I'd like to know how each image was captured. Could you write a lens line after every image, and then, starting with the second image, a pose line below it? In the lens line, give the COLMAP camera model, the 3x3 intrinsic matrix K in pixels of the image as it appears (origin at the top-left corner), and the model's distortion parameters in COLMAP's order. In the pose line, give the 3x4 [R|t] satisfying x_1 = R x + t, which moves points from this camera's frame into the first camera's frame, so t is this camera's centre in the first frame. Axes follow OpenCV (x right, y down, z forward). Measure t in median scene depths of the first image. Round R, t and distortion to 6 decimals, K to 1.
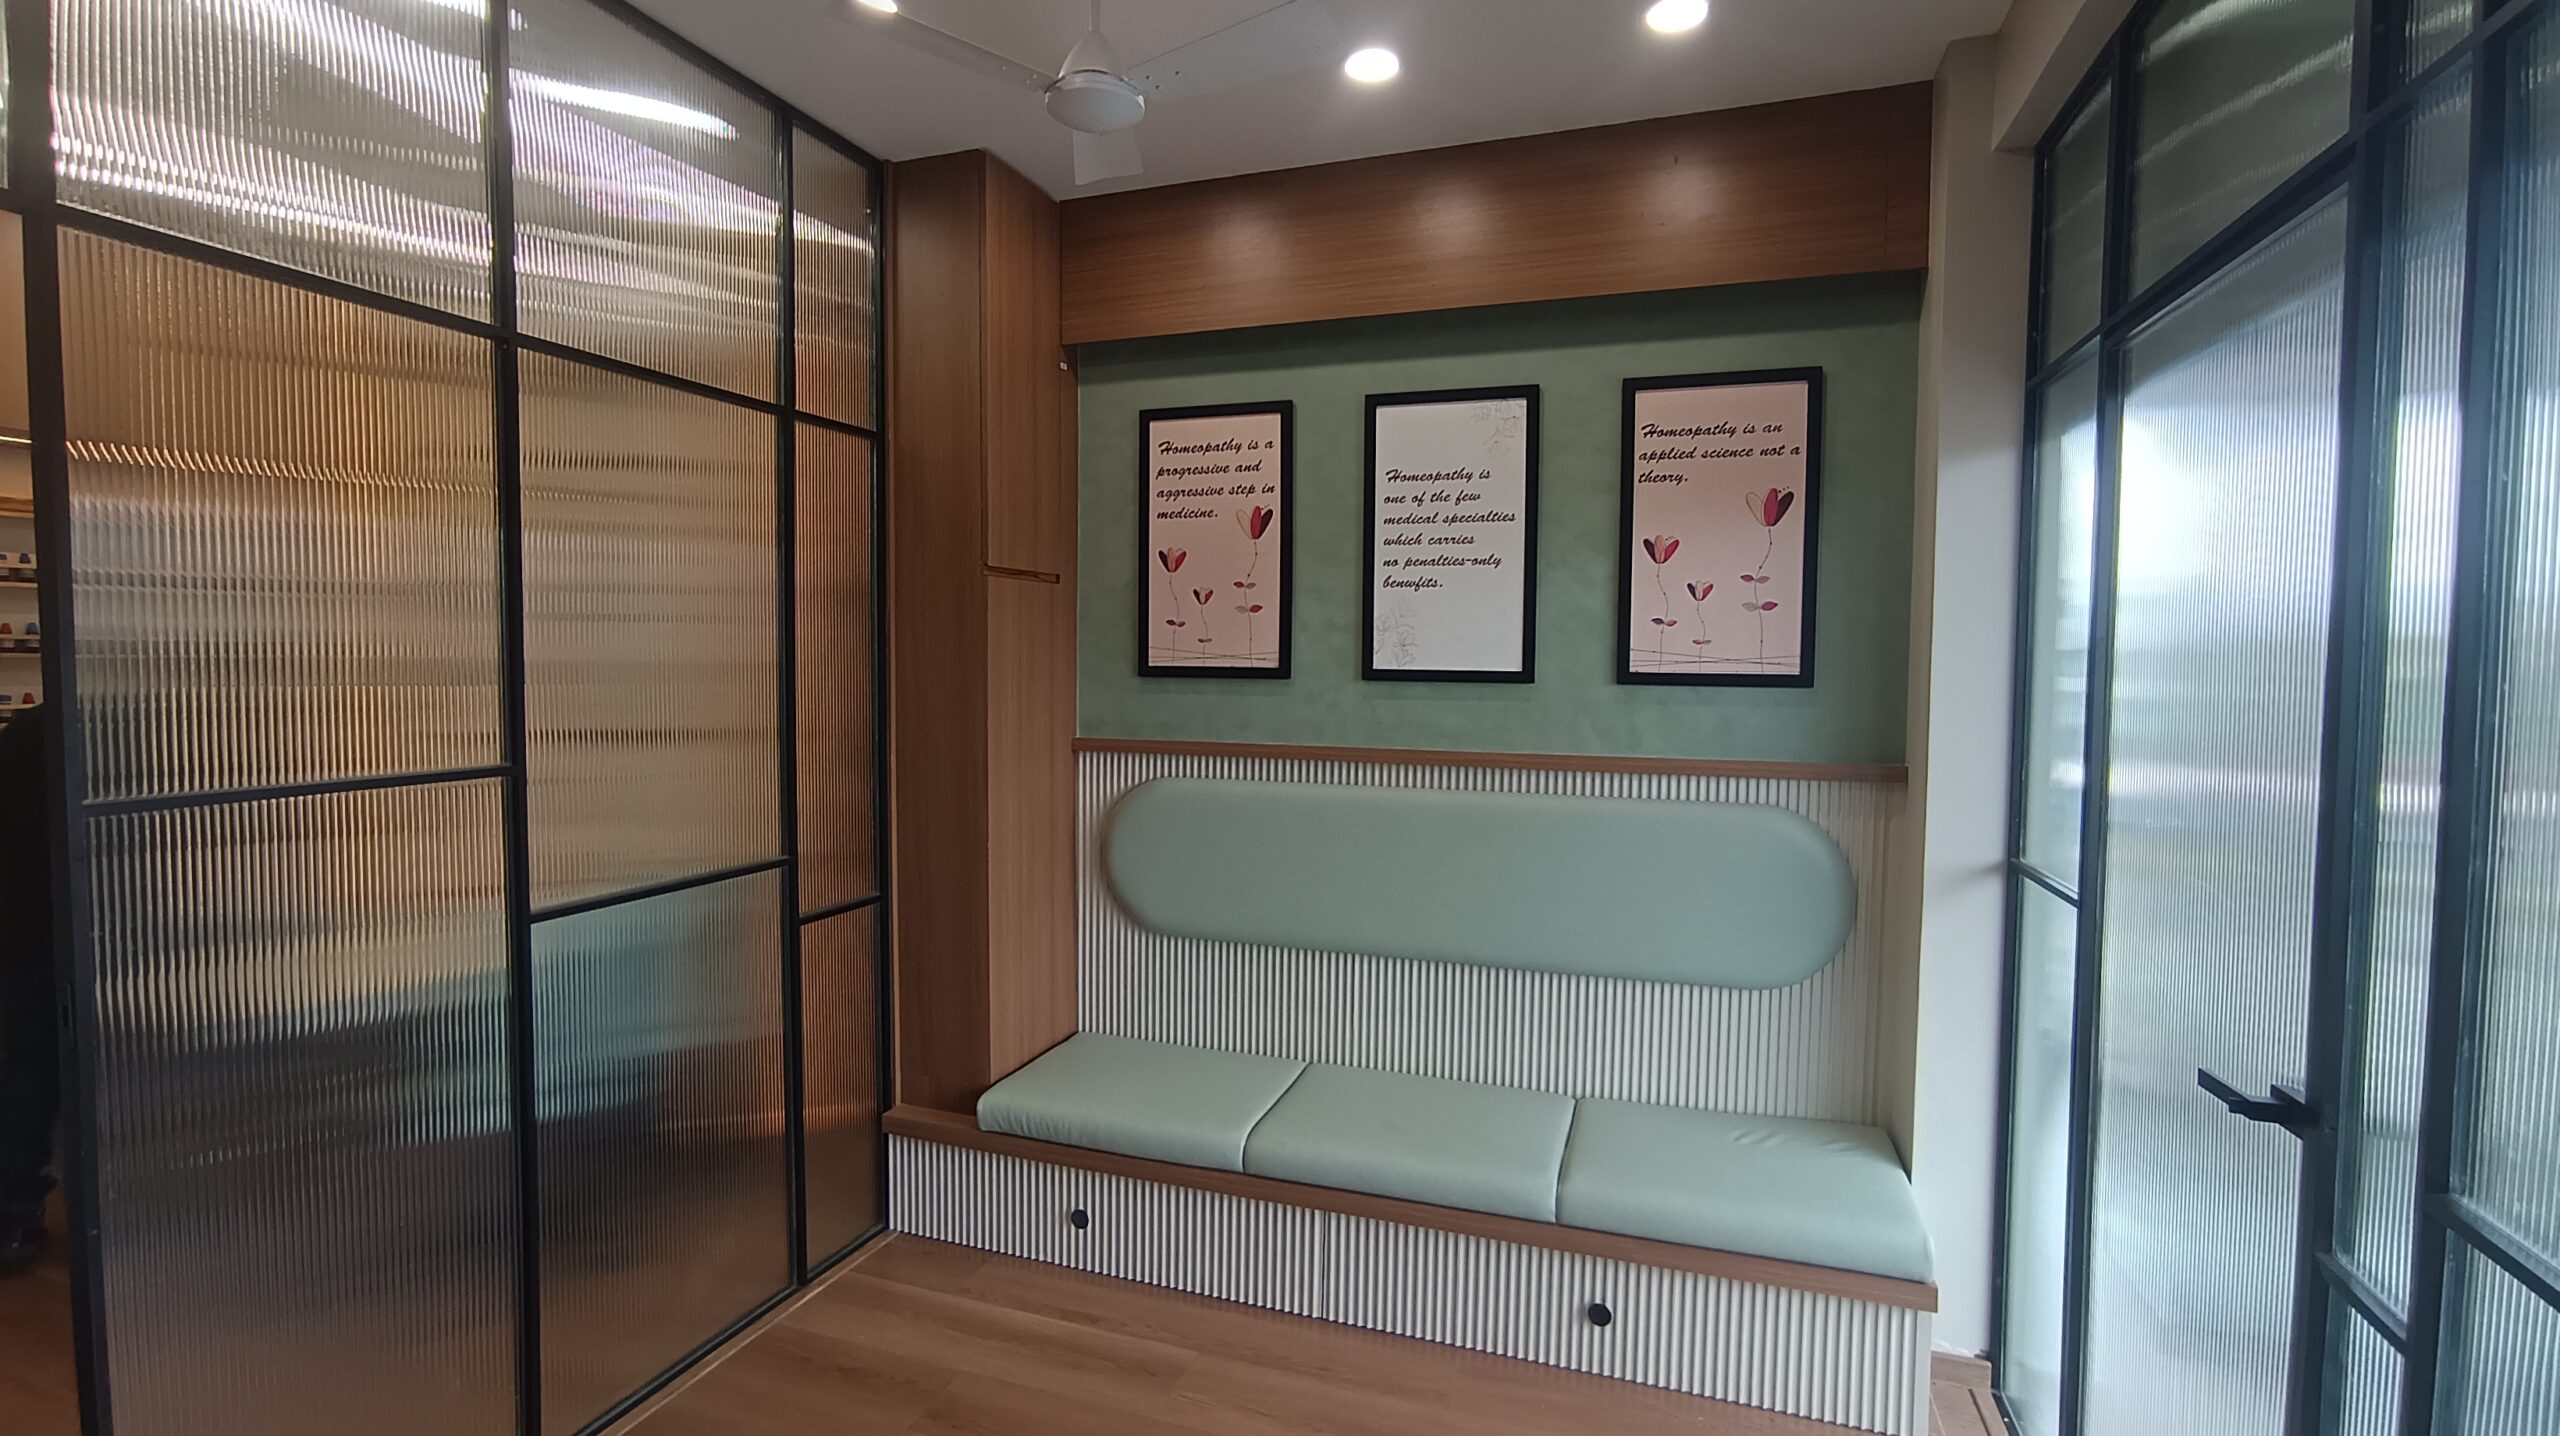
lens RADIAL K [[1183.5, 0, 1275.7], [0, 1183.5, 705.9], [0, 0, 1]] dist [-0.061886, 0.058135]
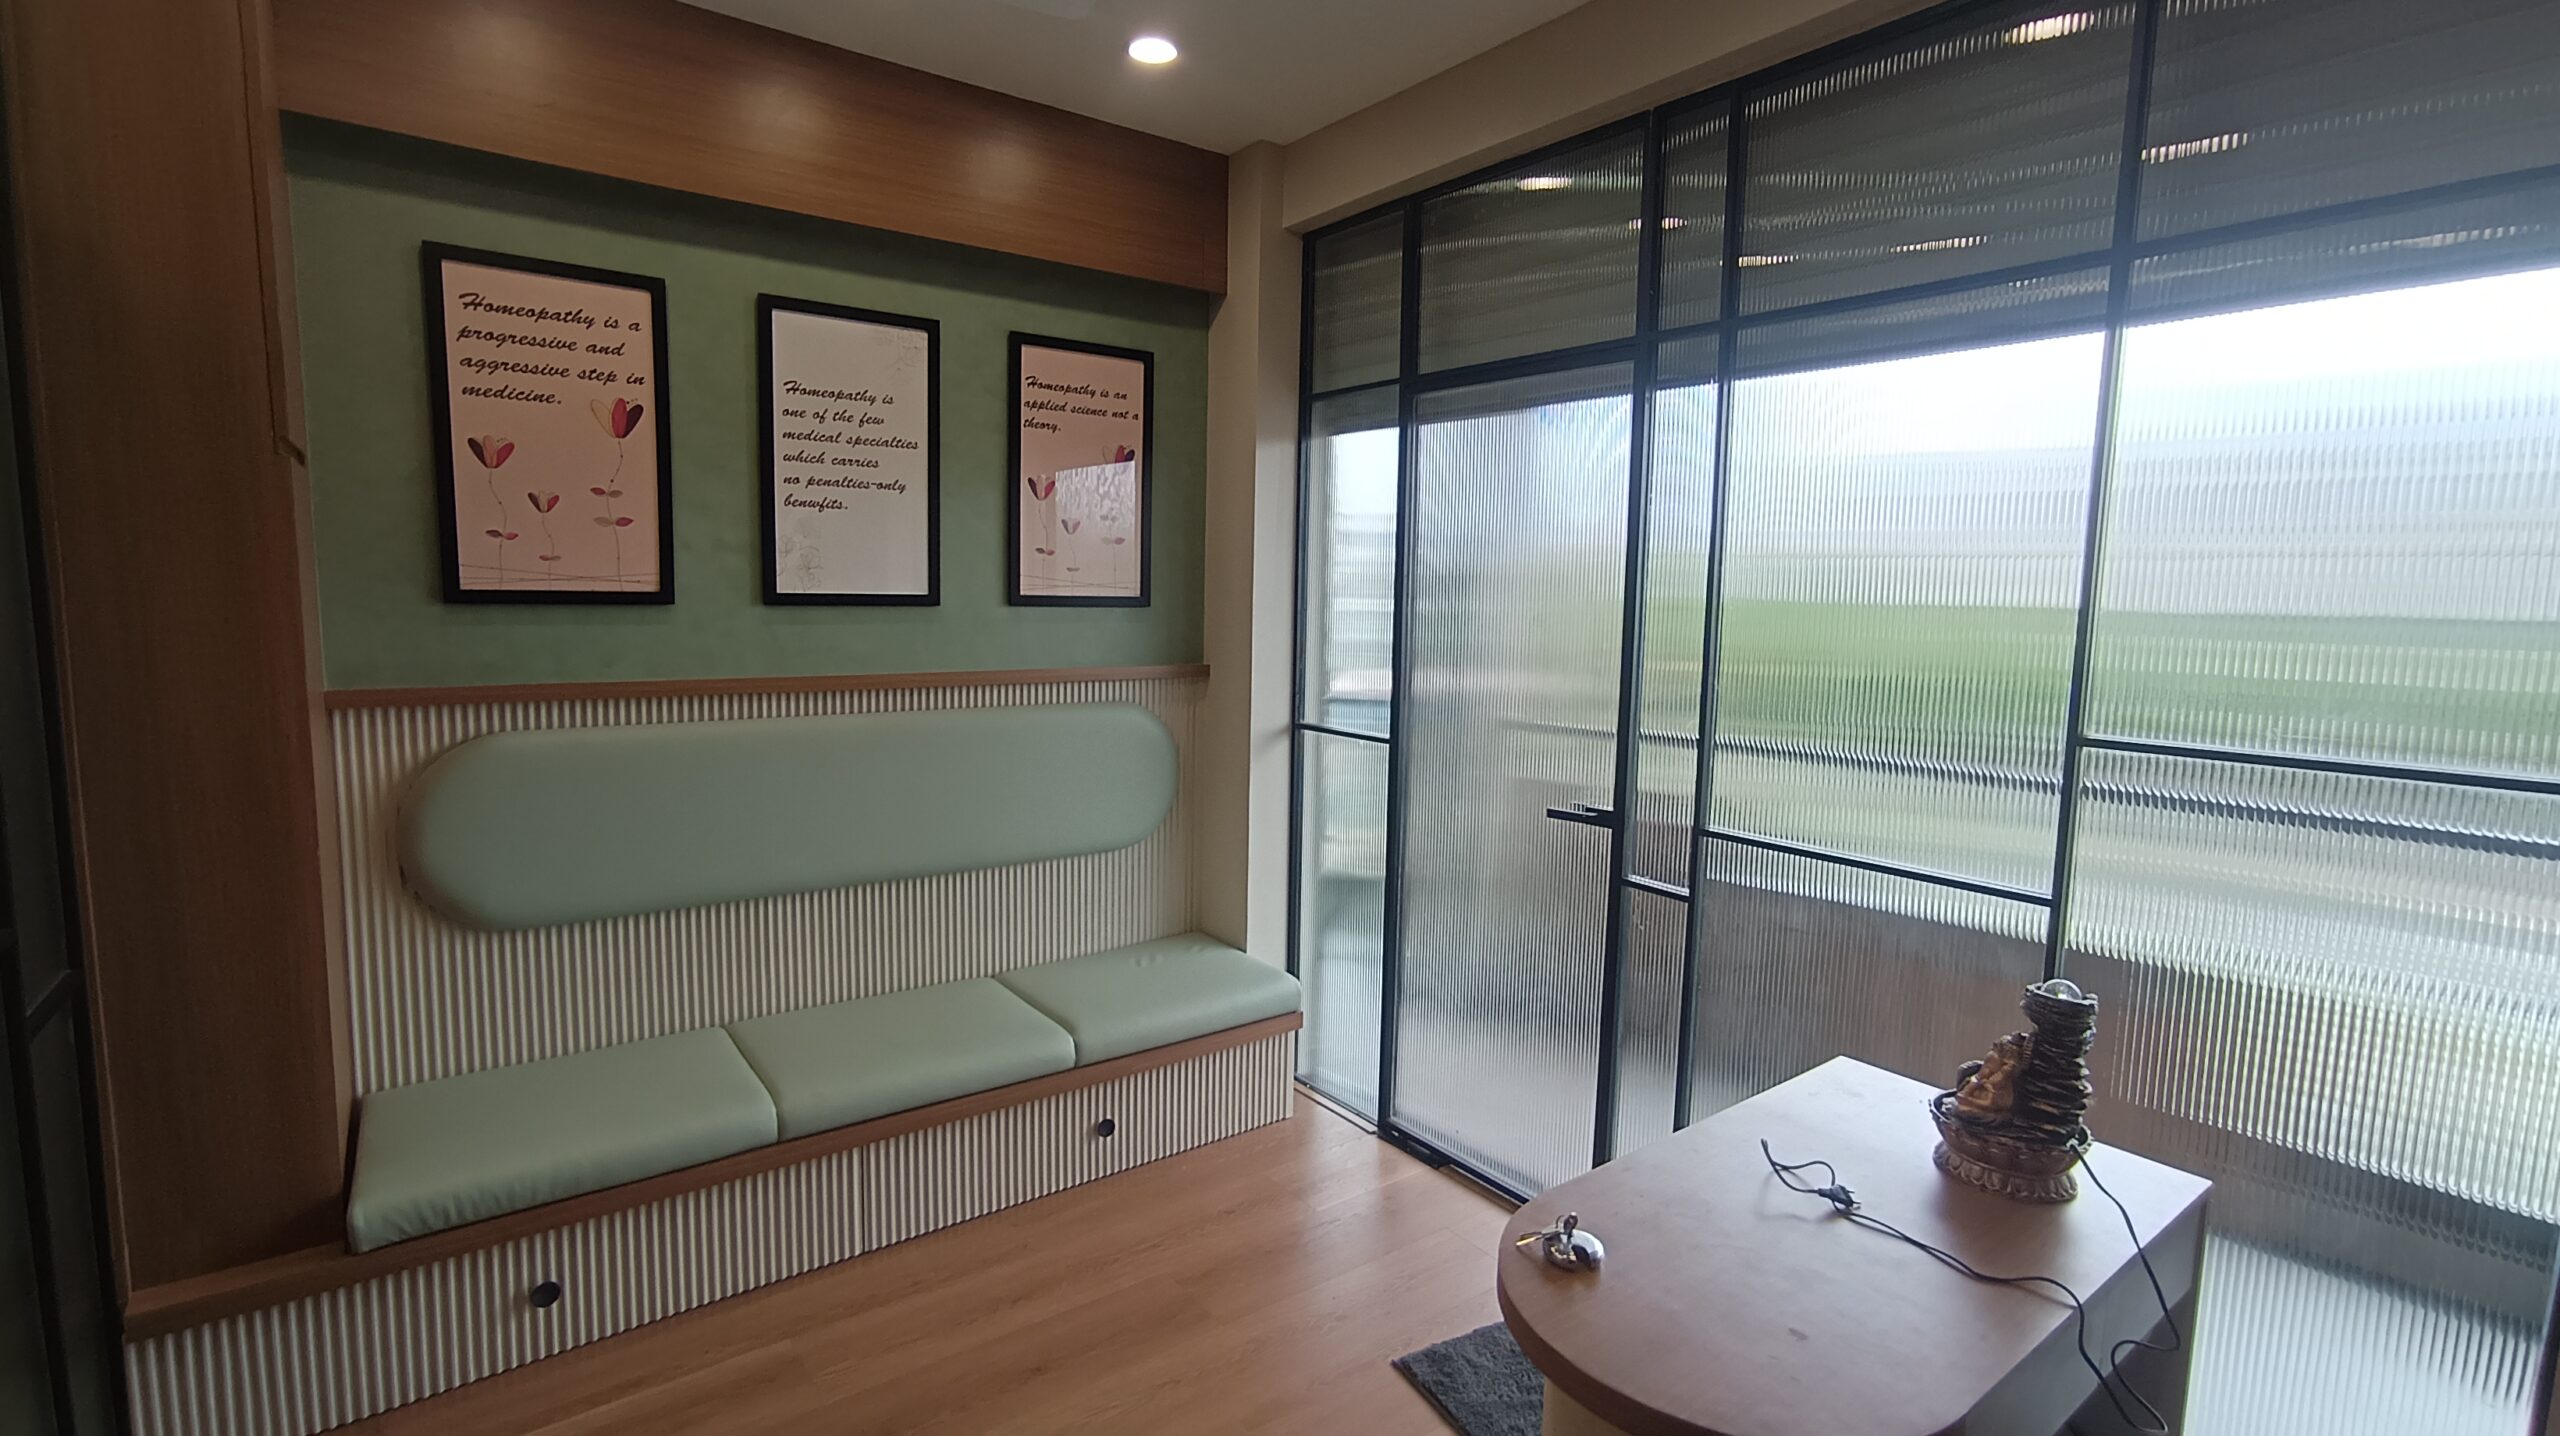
lens RADIAL K [[1162.7, 0, 1277.3], [0, 1162.7, 710.6], [0, 0, 1]] dist [-0.067125, 0.054451]
pose [[0.549649, -0.085823, 0.830976, -0.475545], [0.021968, 0.995850, 0.088320, -0.010391], [-0.835107, -0.030290, 0.549253, 0.167767]]
